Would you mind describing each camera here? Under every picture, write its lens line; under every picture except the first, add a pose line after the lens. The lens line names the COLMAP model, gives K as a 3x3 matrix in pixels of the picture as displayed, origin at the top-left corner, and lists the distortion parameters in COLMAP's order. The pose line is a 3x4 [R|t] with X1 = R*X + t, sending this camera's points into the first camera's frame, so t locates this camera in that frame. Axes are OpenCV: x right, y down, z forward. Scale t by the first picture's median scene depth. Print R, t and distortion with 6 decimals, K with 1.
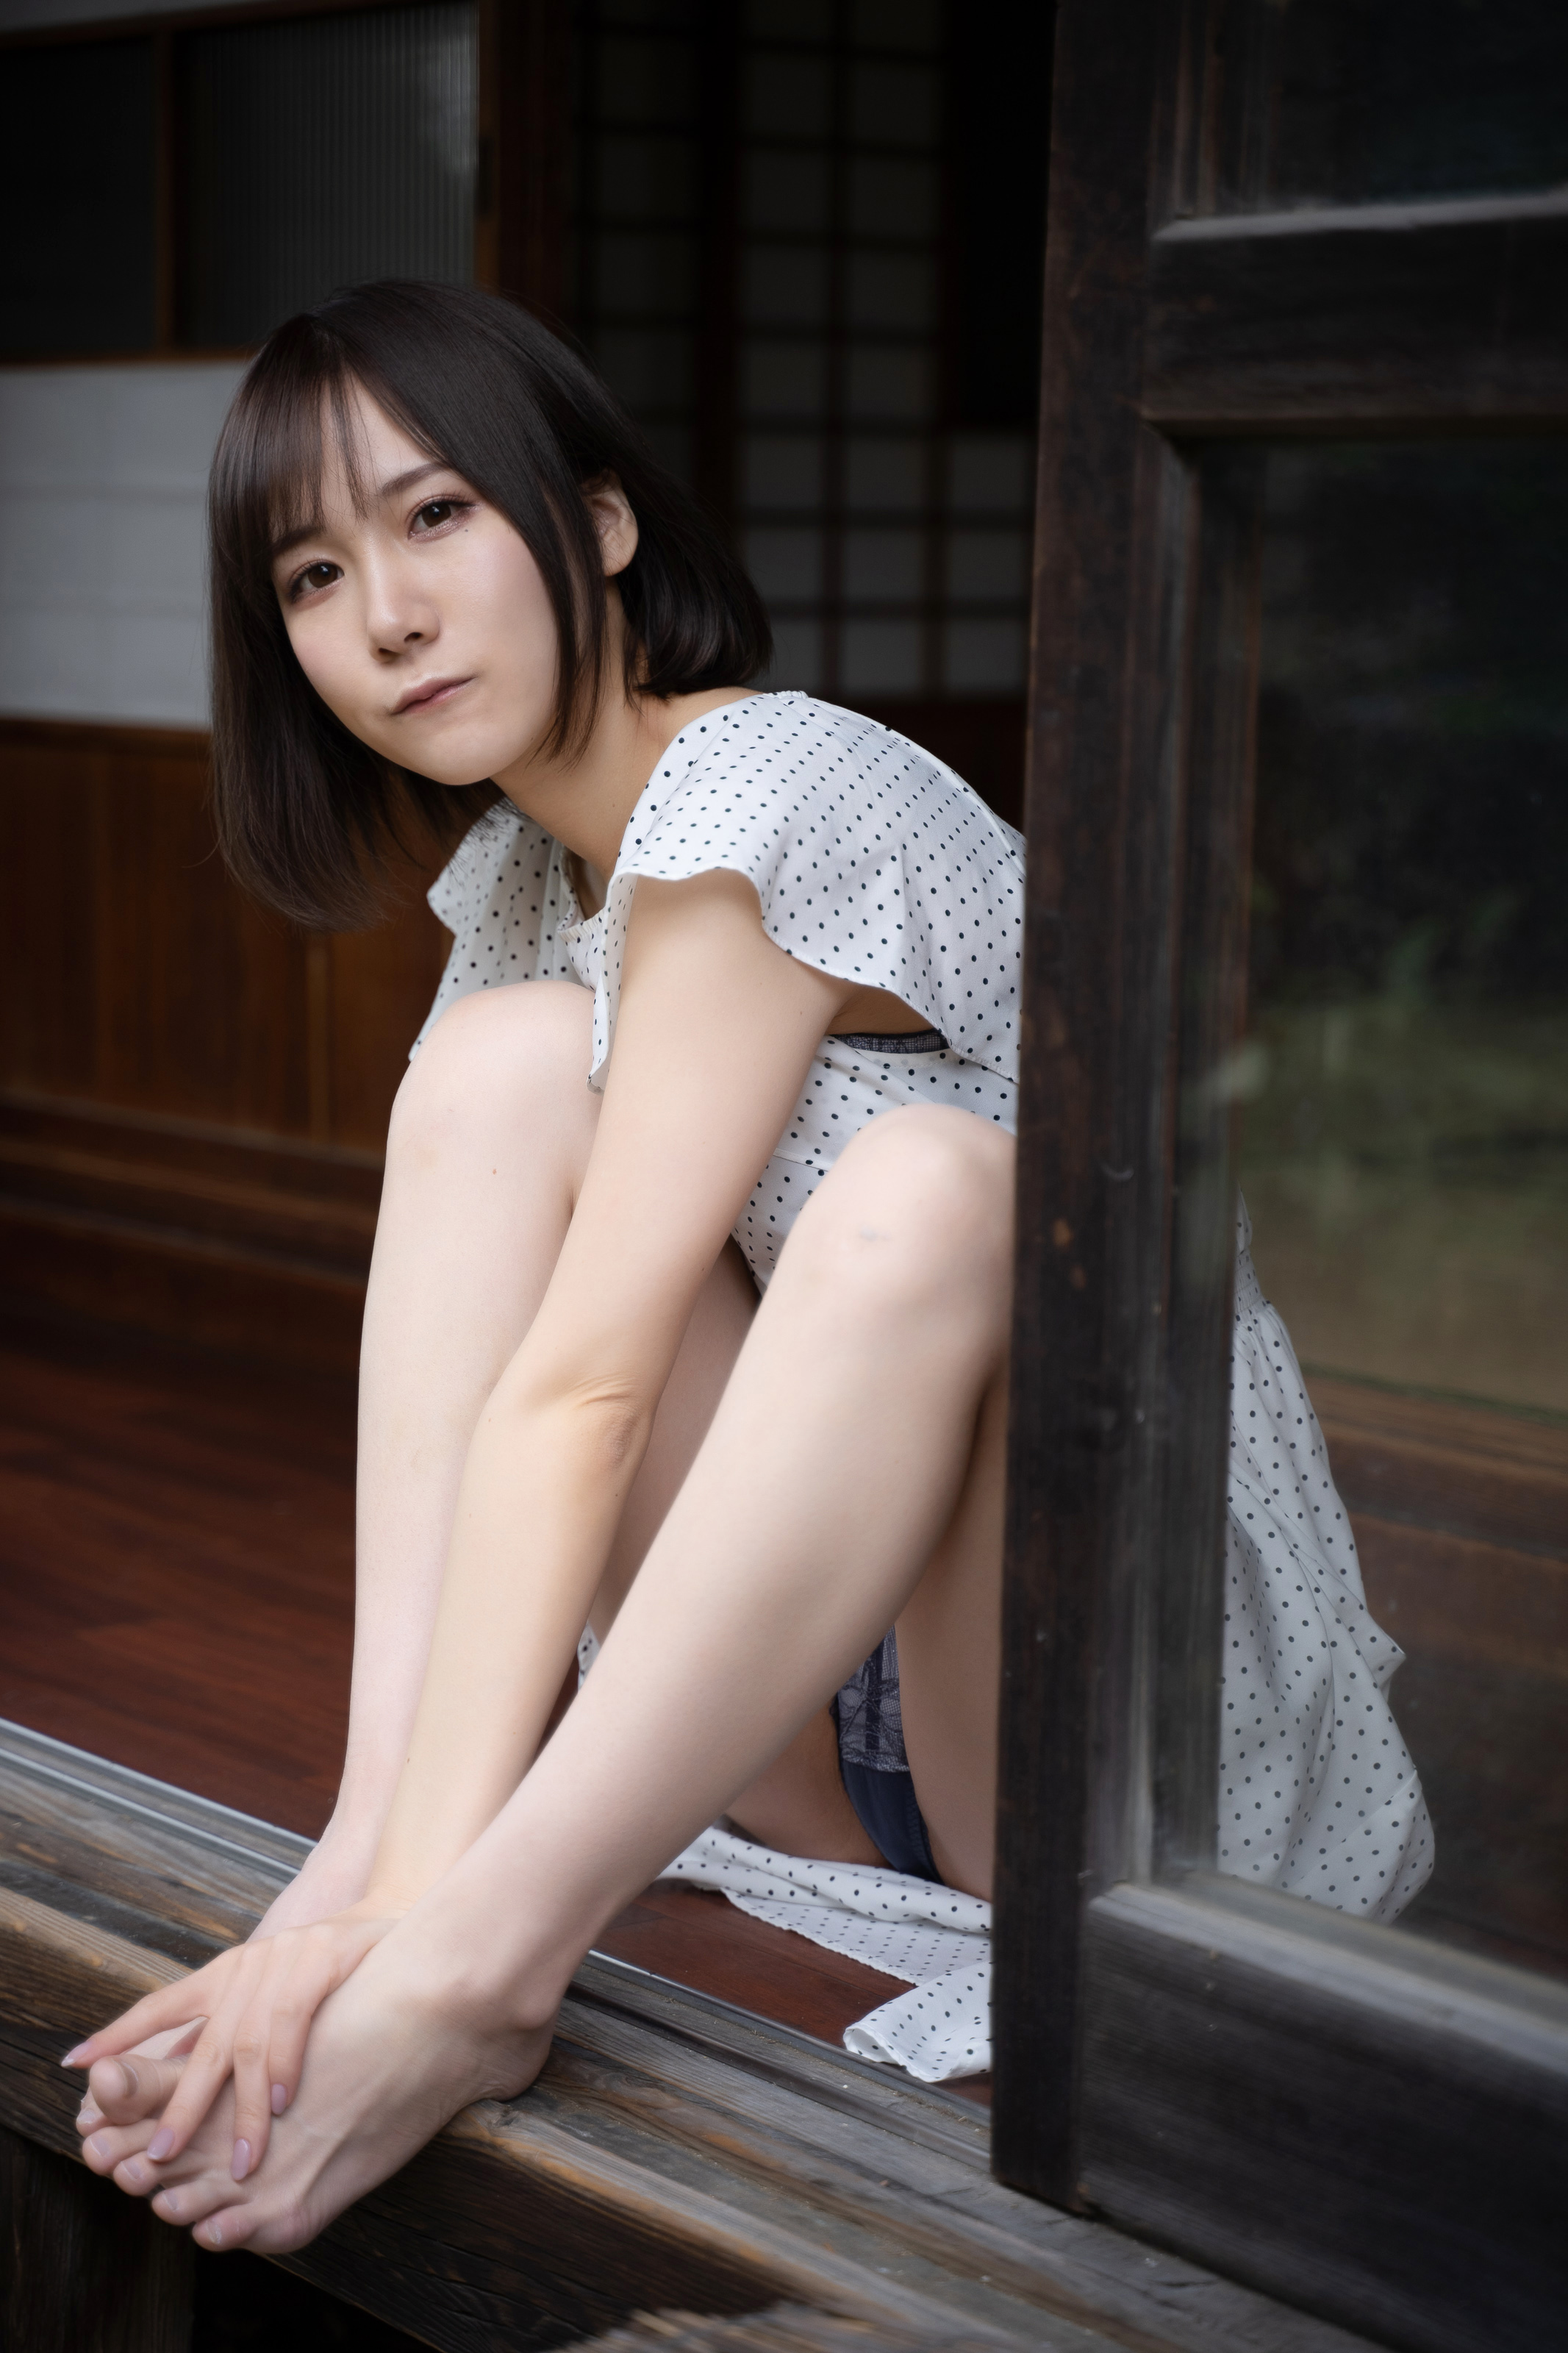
lens RADIAL K [[4906.2, 0, 782.6], [0, 4906.2, 1190.3], [0, 0, 1]] dist [0.322576, 0.000000]
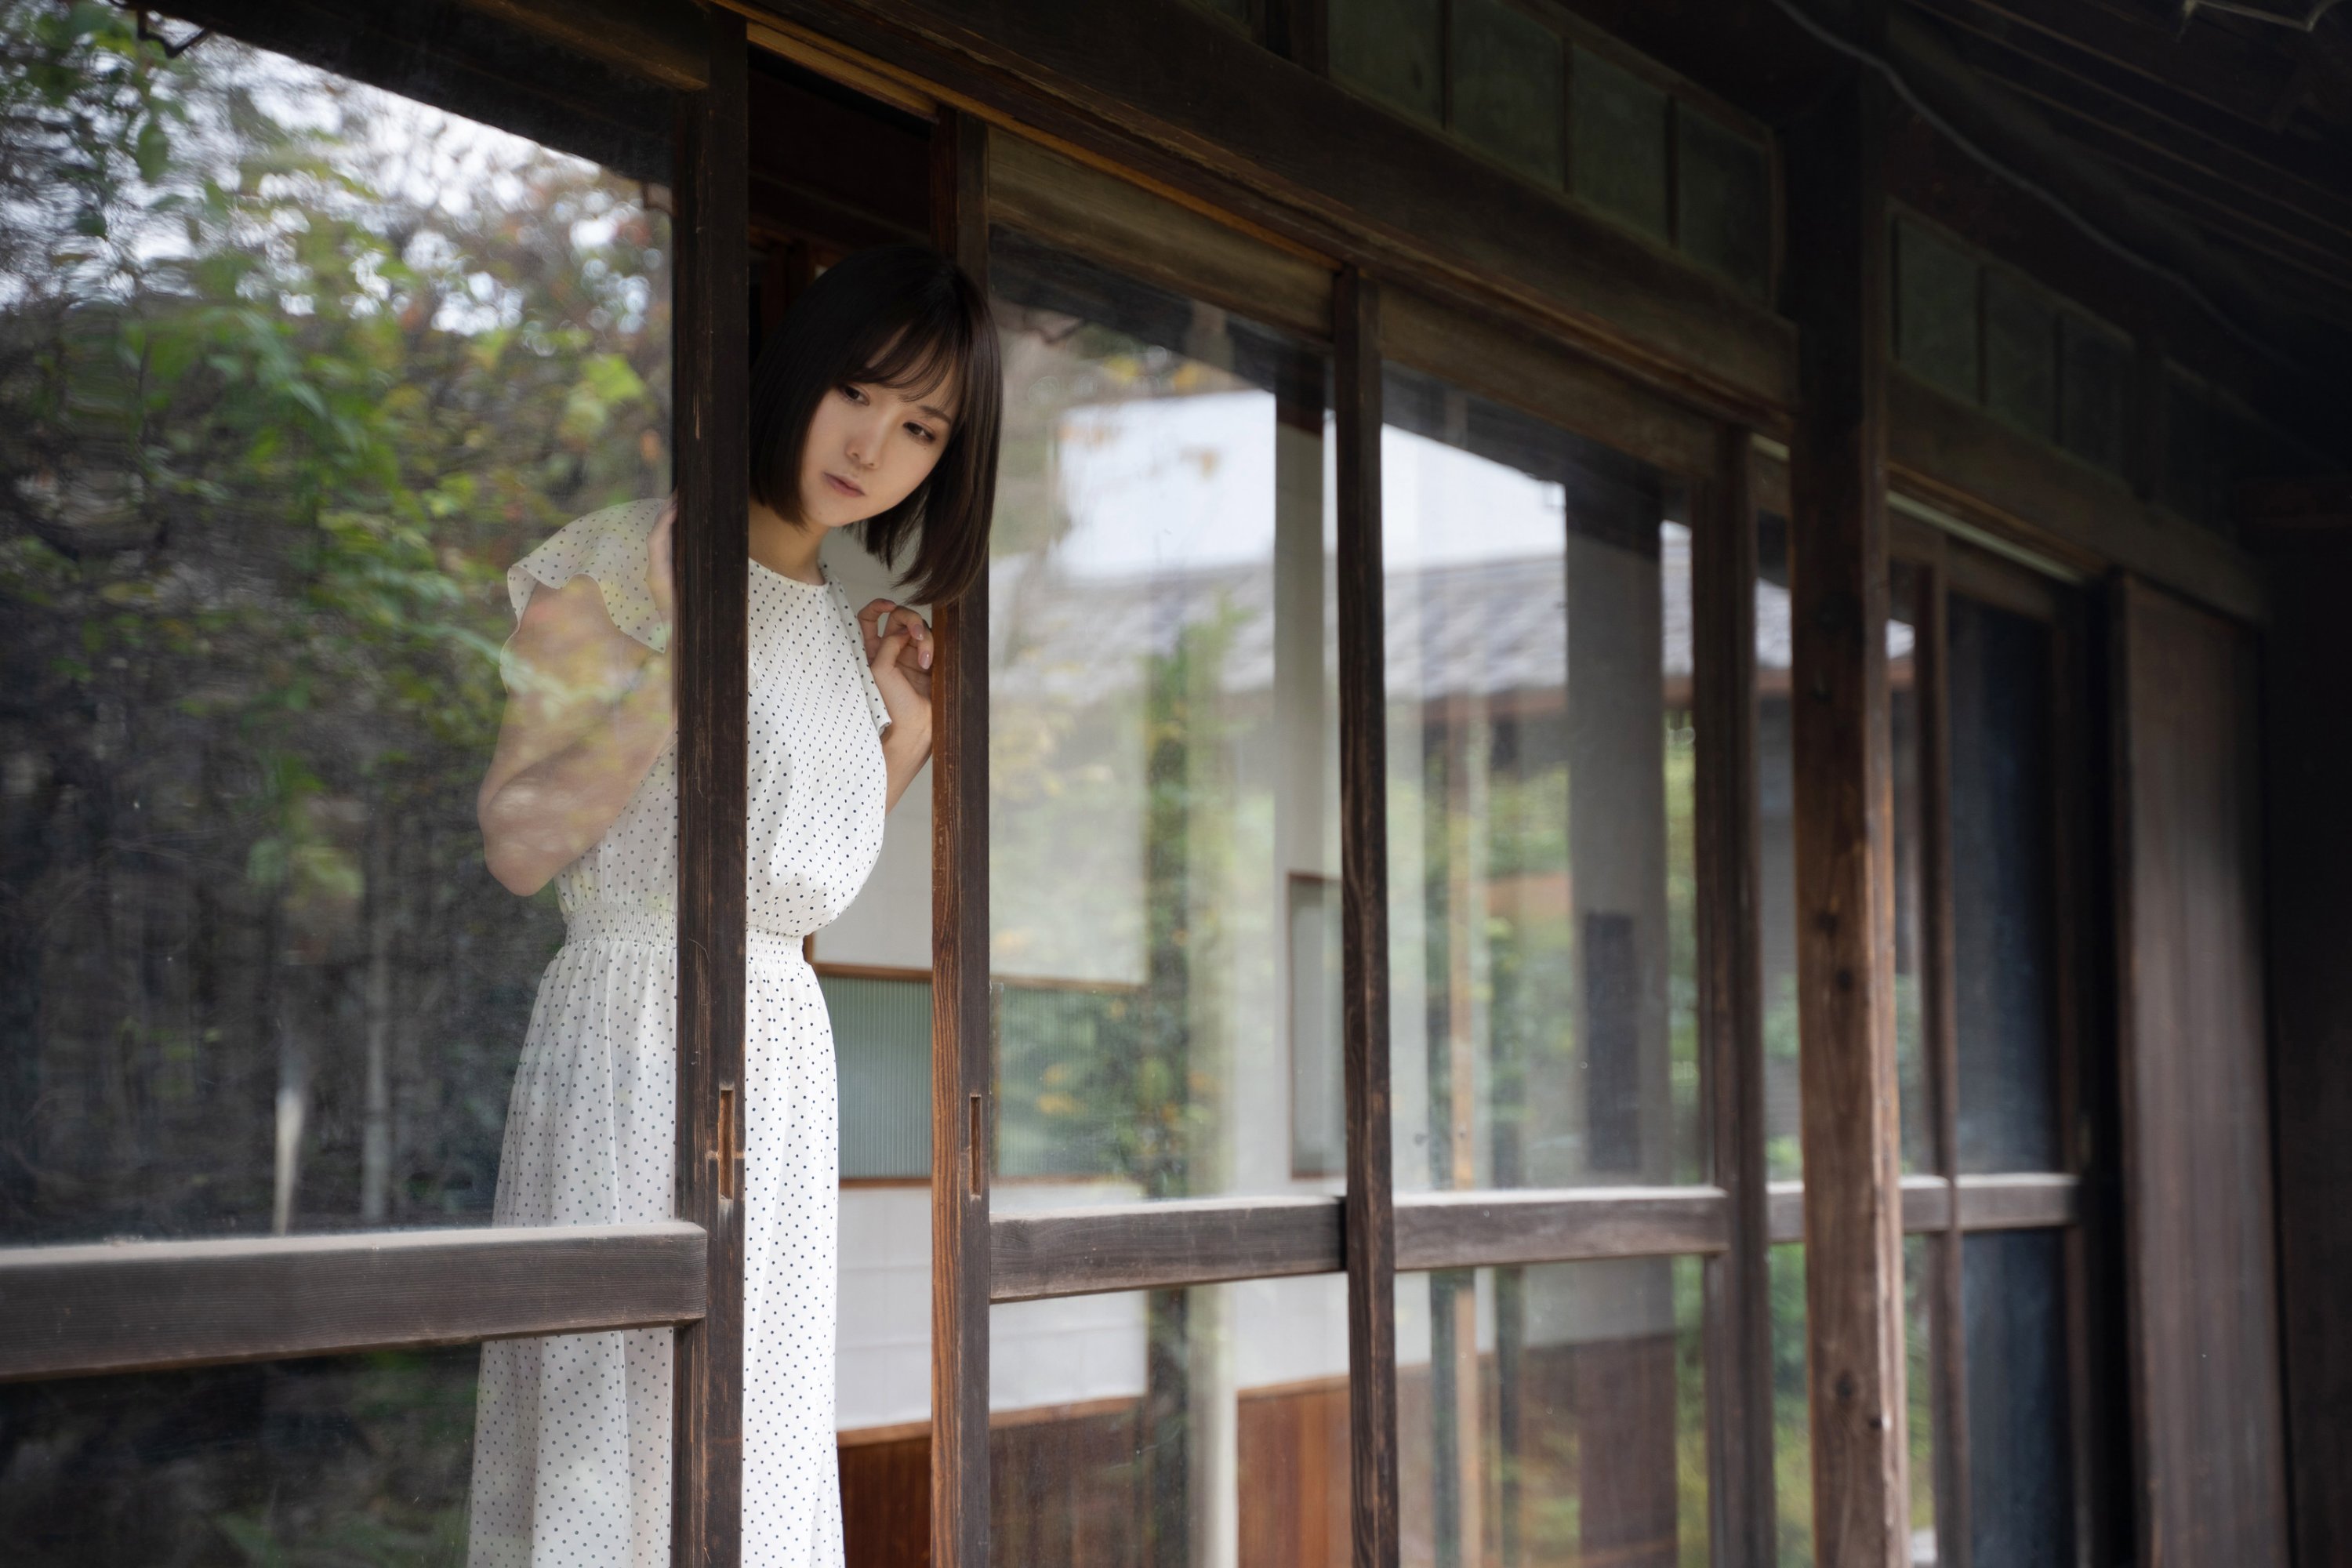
lens RADIAL K [[4373.5, 0, 1172.5], [0, 4373.5, 780.5], [0, 0, 1]] dist [0.264071, 0.000000]
pose [[-0.419740, 0.051605, 0.906176, -2.039288], [0.106119, 0.994325, -0.007471, -0.407136], [-0.901420, 0.093027, -0.422834, 2.051684]]
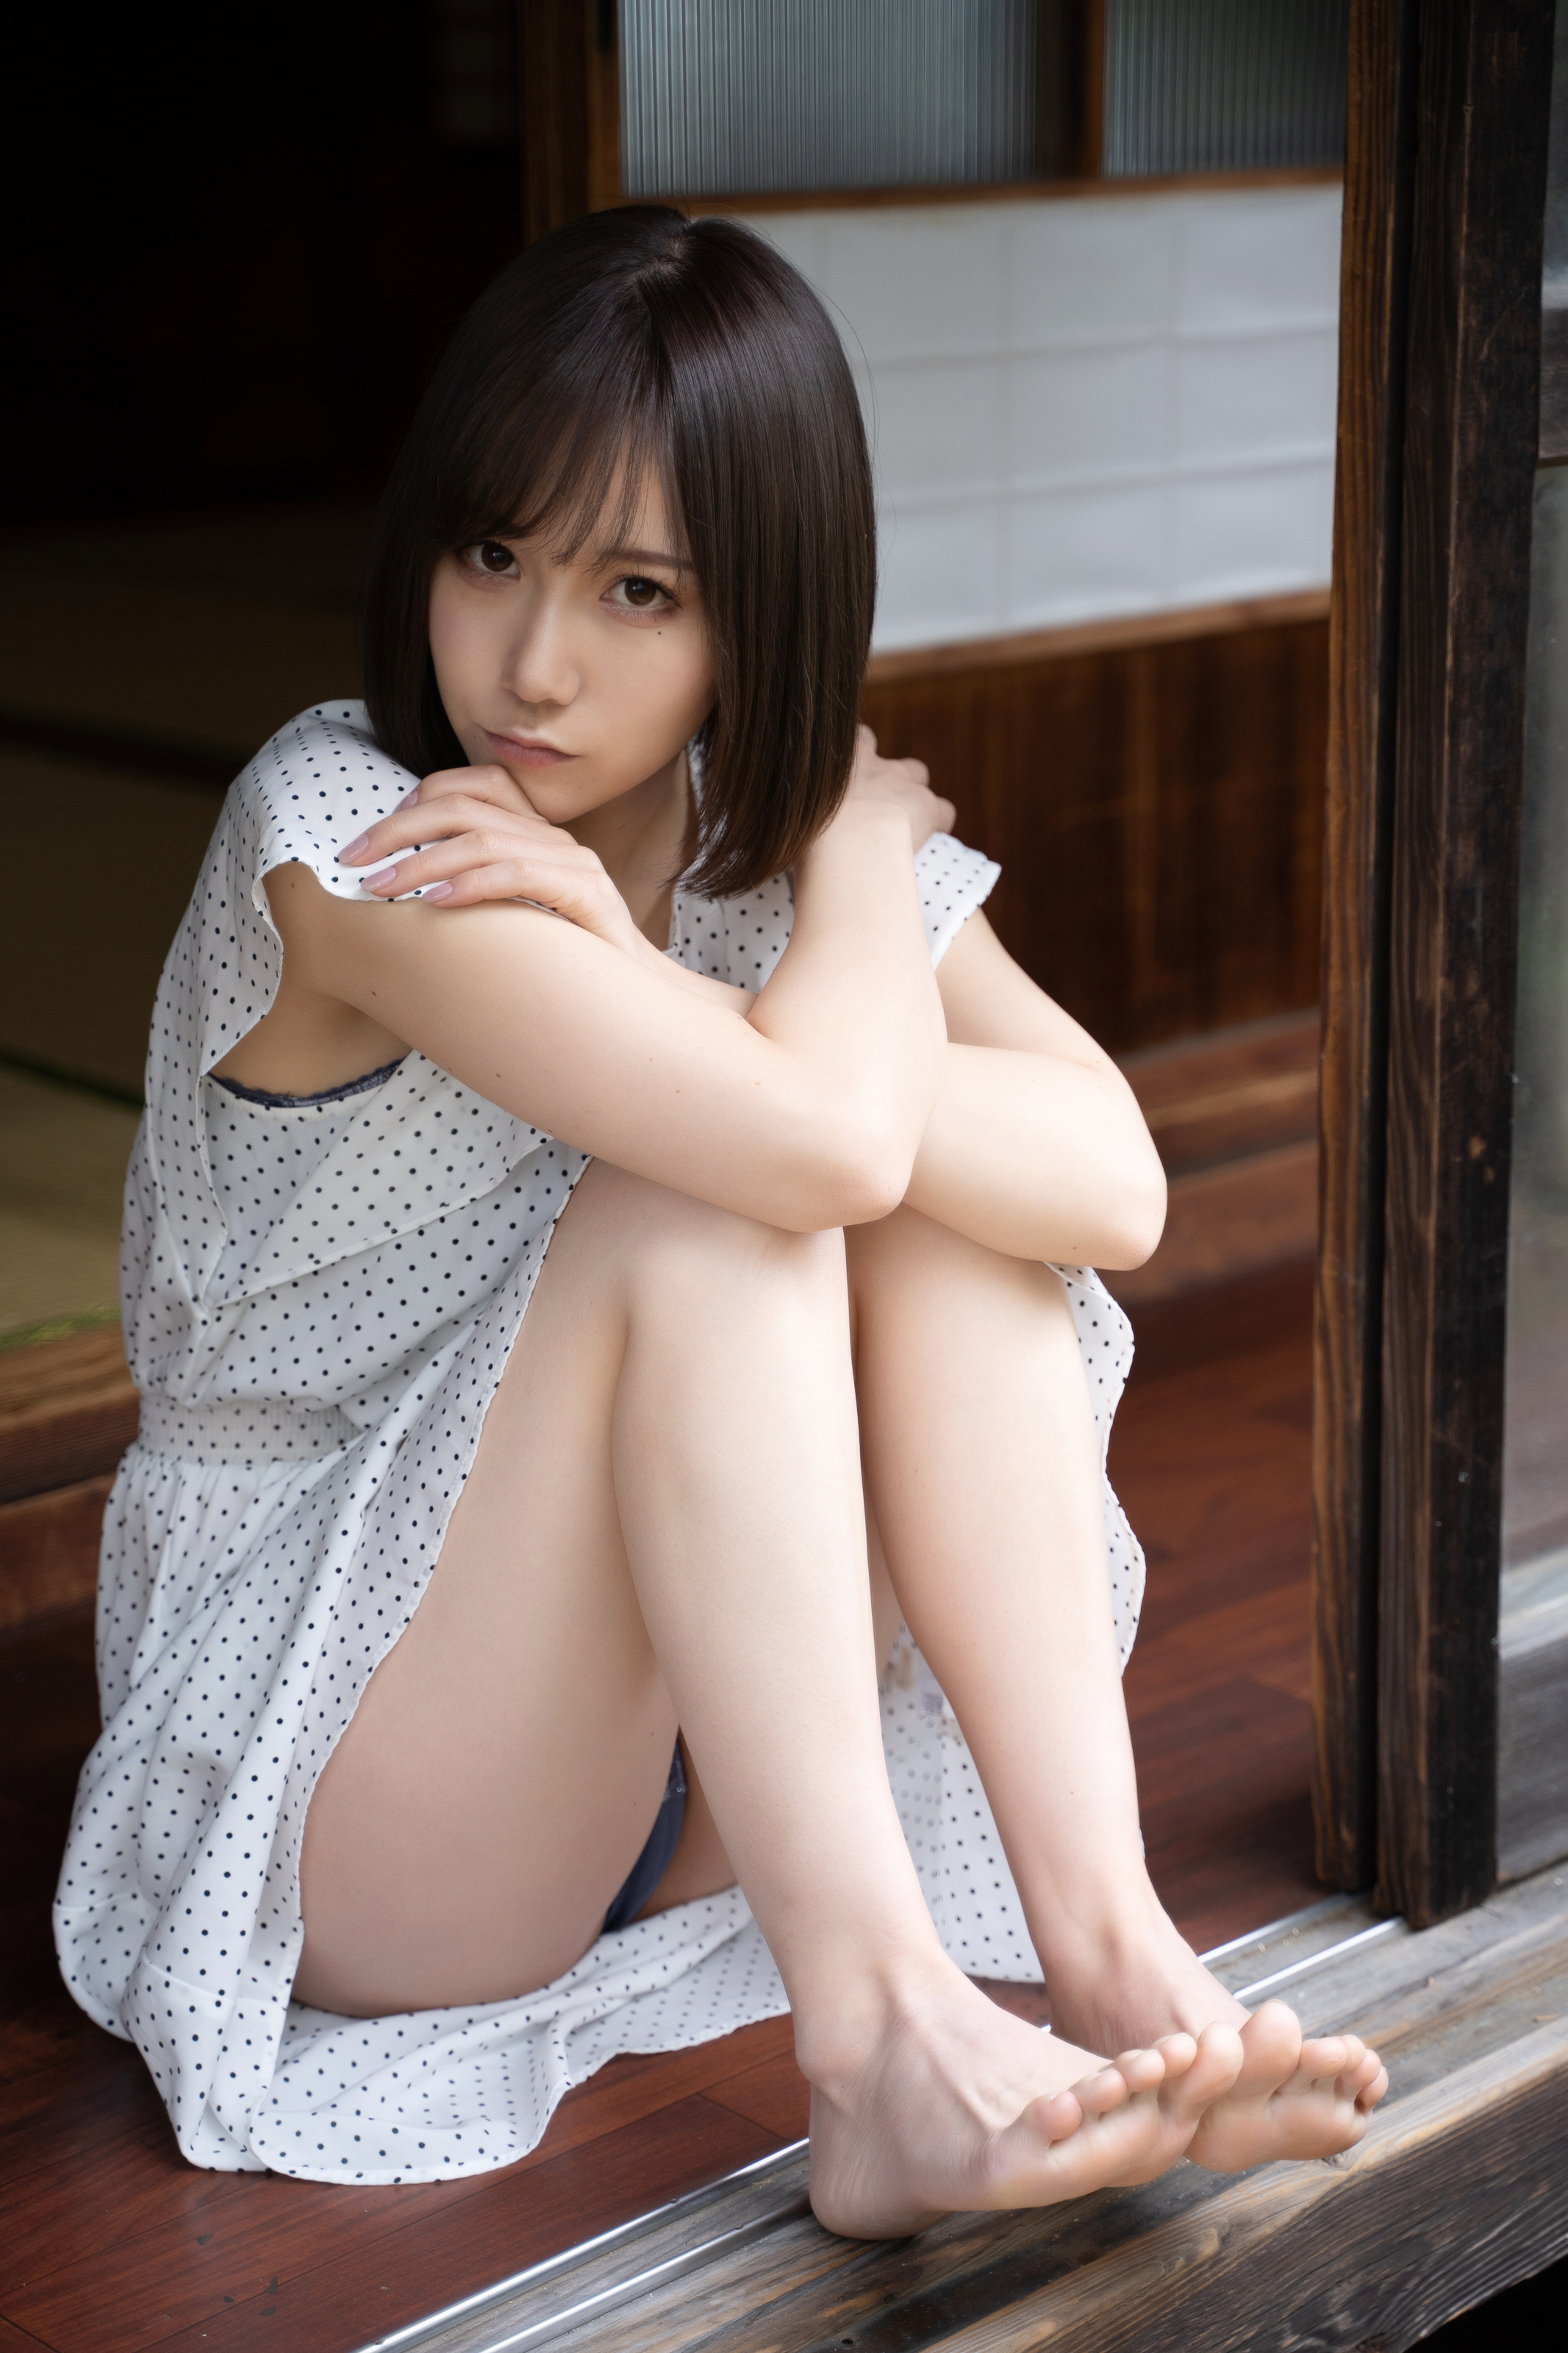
lens RADIAL K [[4342.8, 0, 673.3], [0, 4342.8, 1203.0], [0, 0, 1]] dist [0.285950, 0.000000]
pose [[-0.071296, -0.283316, 0.956373, -0.947011], [0.144791, 0.945717, 0.290954, -0.314763], [-0.986890, 0.159218, -0.026404, 1.218709]]
